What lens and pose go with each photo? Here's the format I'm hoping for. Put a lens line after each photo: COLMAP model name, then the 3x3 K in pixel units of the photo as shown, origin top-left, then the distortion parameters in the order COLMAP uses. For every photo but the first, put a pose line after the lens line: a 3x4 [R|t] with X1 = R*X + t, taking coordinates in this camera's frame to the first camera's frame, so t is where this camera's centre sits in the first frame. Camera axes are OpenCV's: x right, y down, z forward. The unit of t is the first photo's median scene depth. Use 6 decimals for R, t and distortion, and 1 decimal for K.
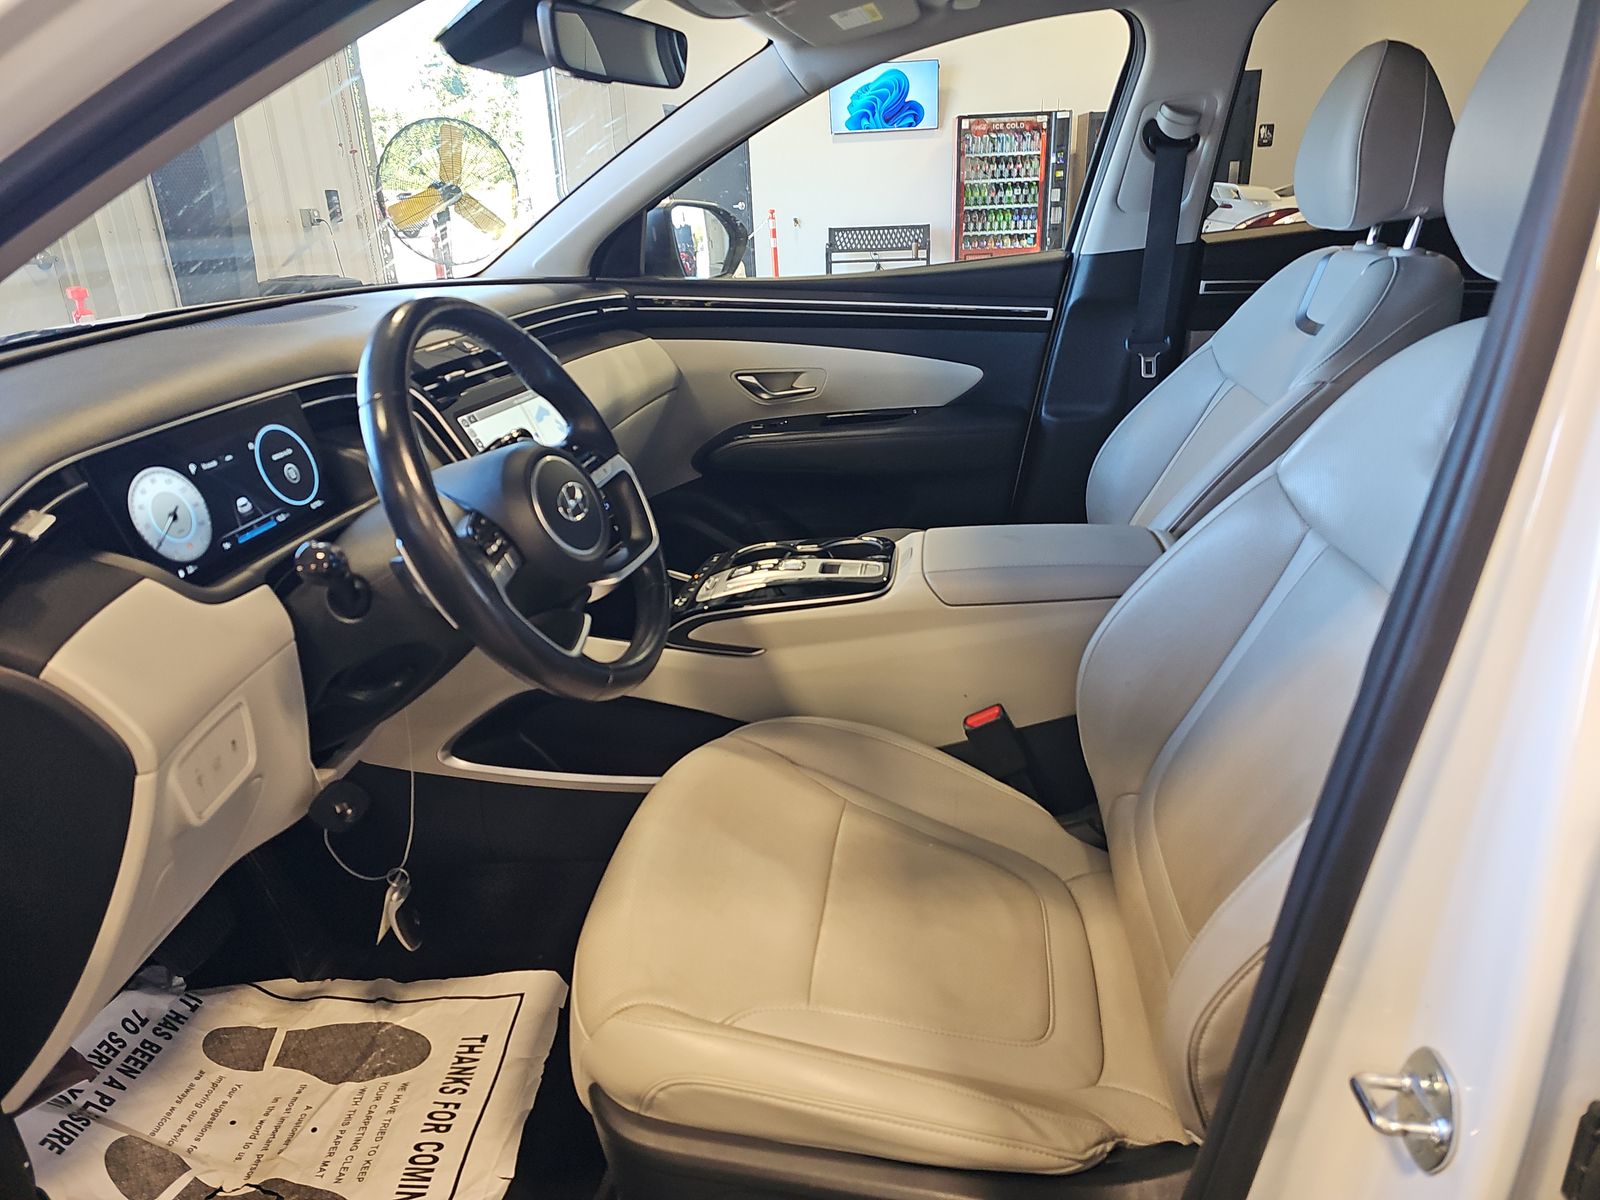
lens RADIAL K [[1050.5, 0, 799.9], [0, 1050.5, 592.5], [0, 0, 1]] dist [0.036568, -0.034884]
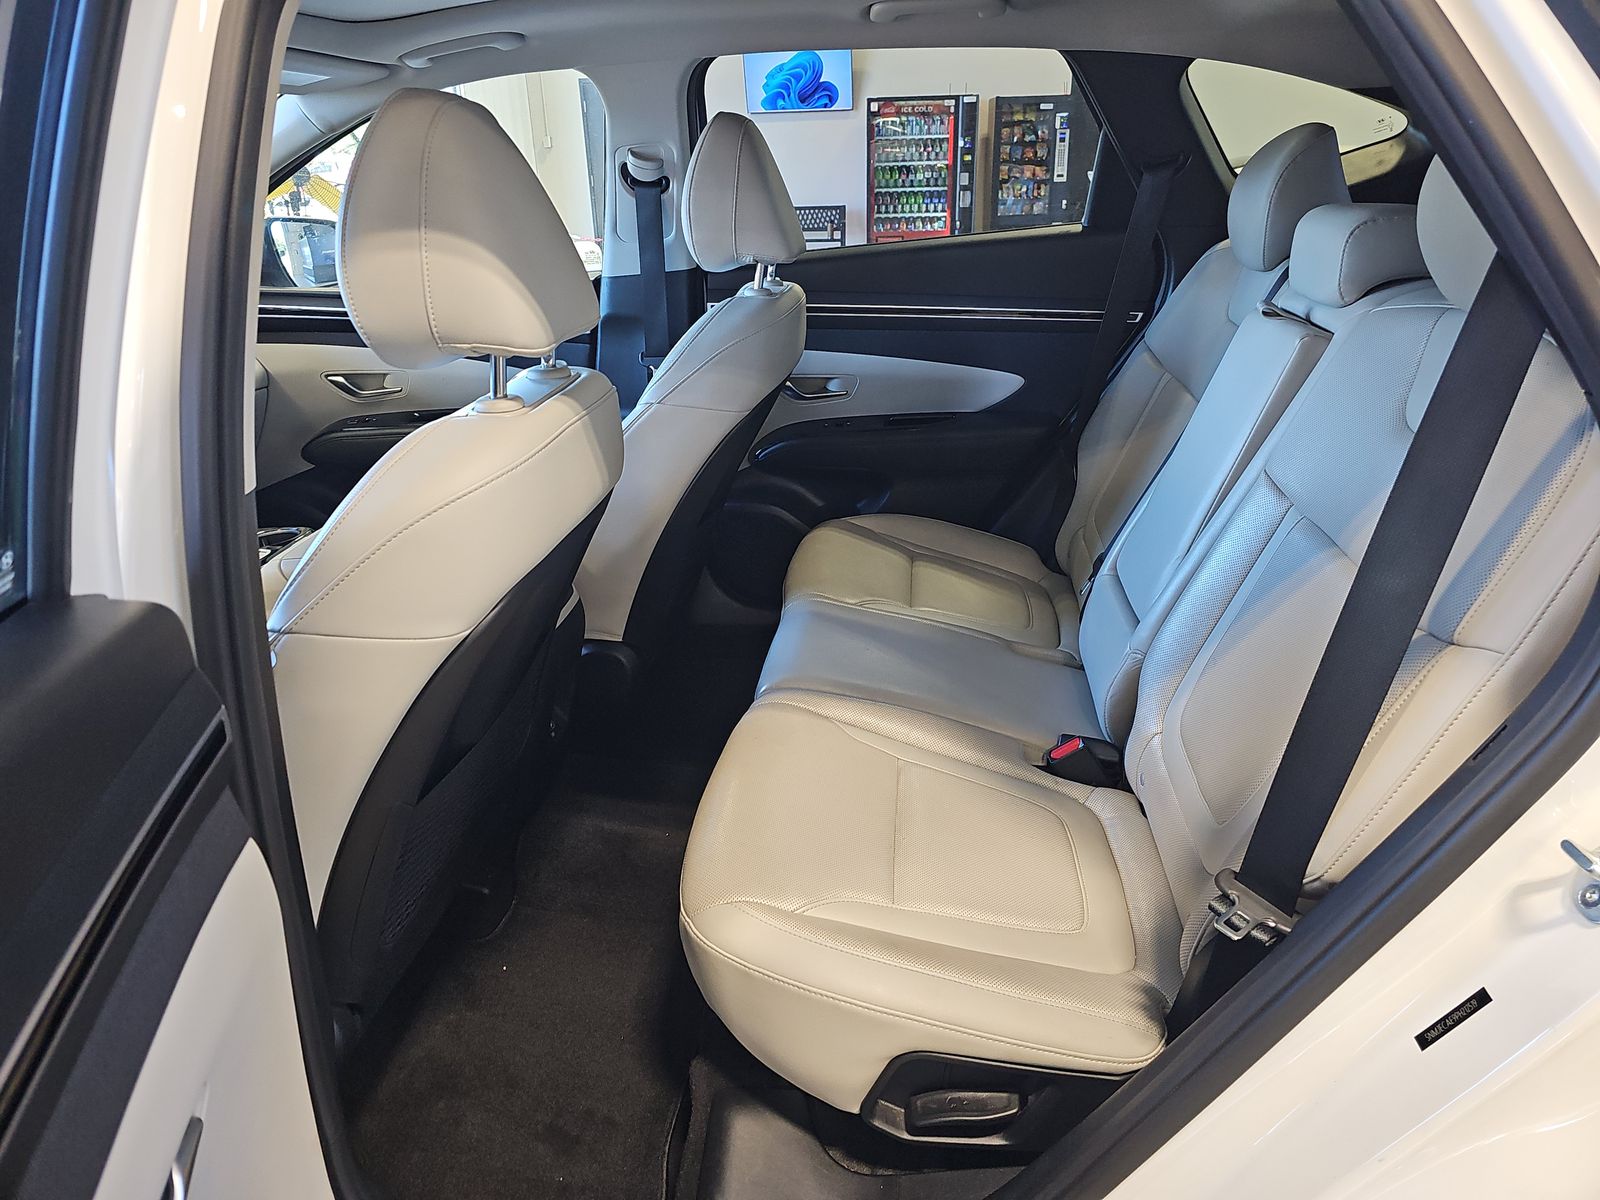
lens RADIAL K [[1050.5, 0, 815.3], [0, 1050.5, 608.3], [0, 0, 1]] dist [0.036568, -0.034884]
pose [[0.999884, 0.015072, -0.002278, 0.108849], [-0.014967, 0.999067, 0.040518, -0.002639], [0.002886, -0.040479, 0.999176, -0.032745]]
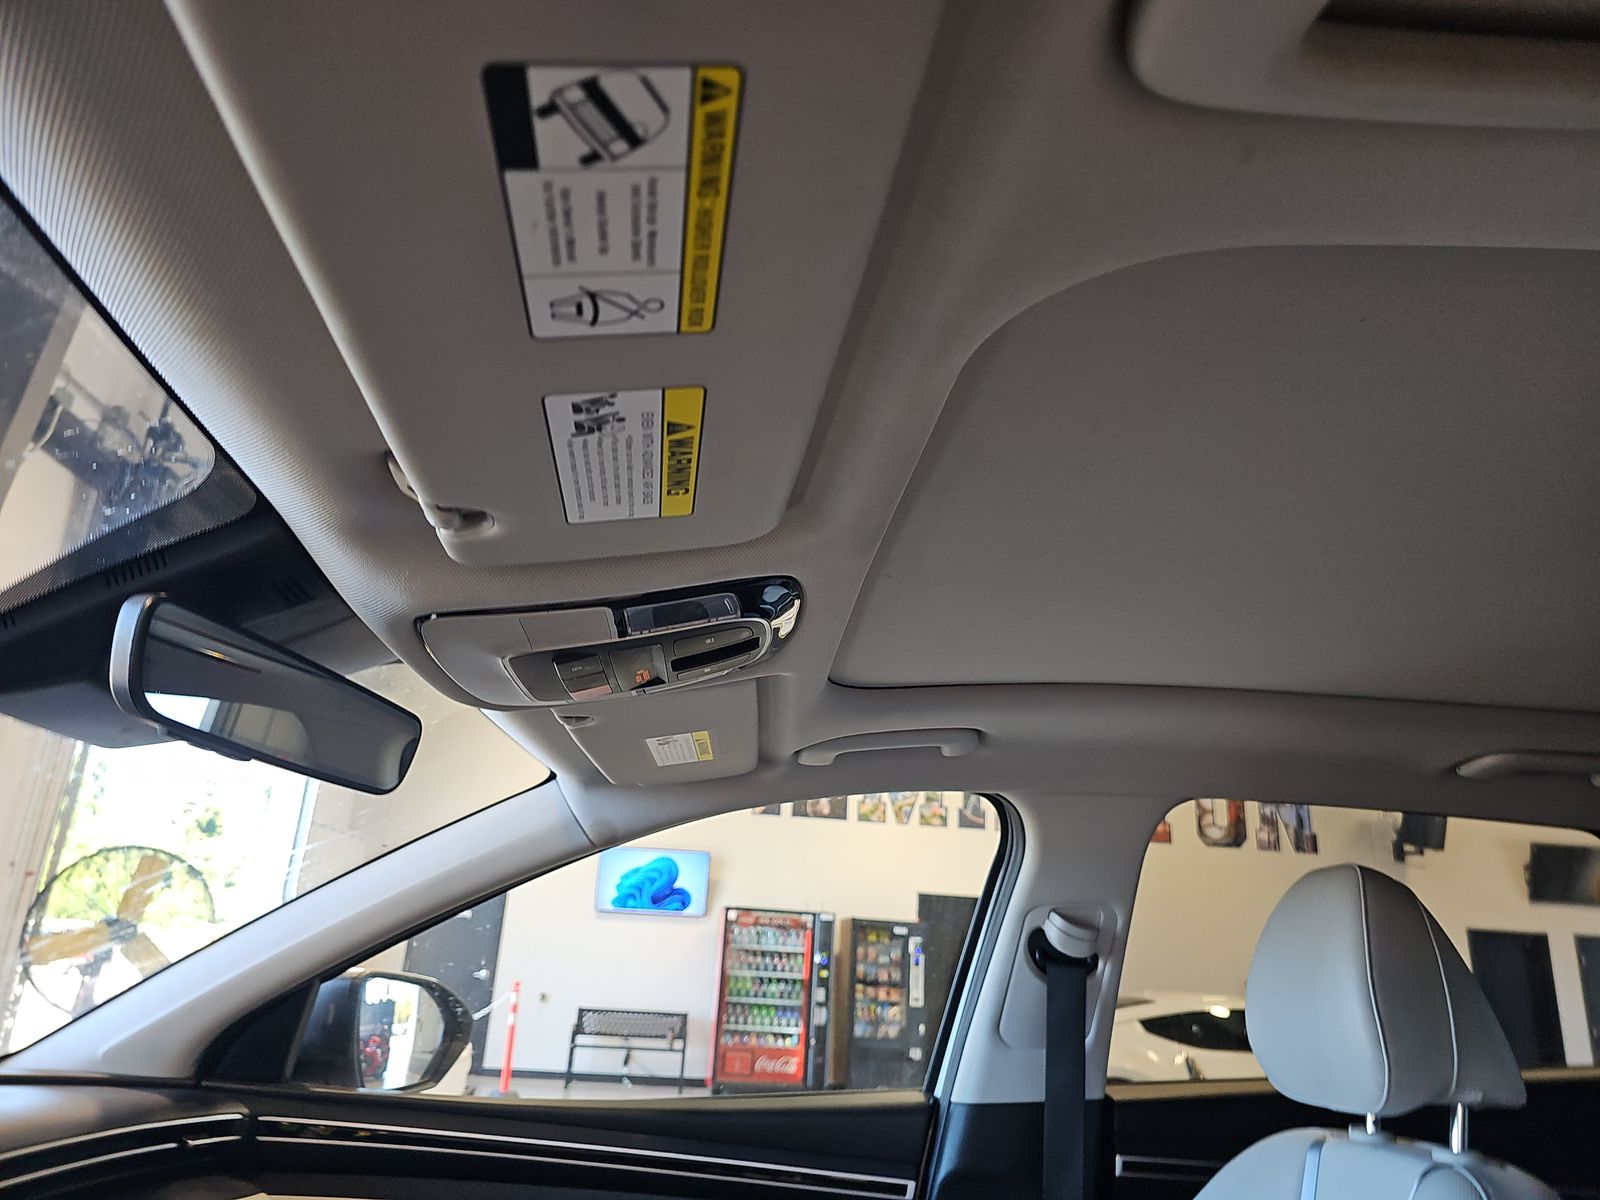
lens RADIAL K [[1050.5, 0, 807.1], [0, 1050.5, 614.2], [0, 0, 1]] dist [0.036568, -0.034884]
pose [[0.970441, 0.157718, 0.182671, -0.001458], [-0.004623, 0.768921, -0.639327, -0.025932], [-0.241293, 0.619585, 0.746922, 0.064530]]
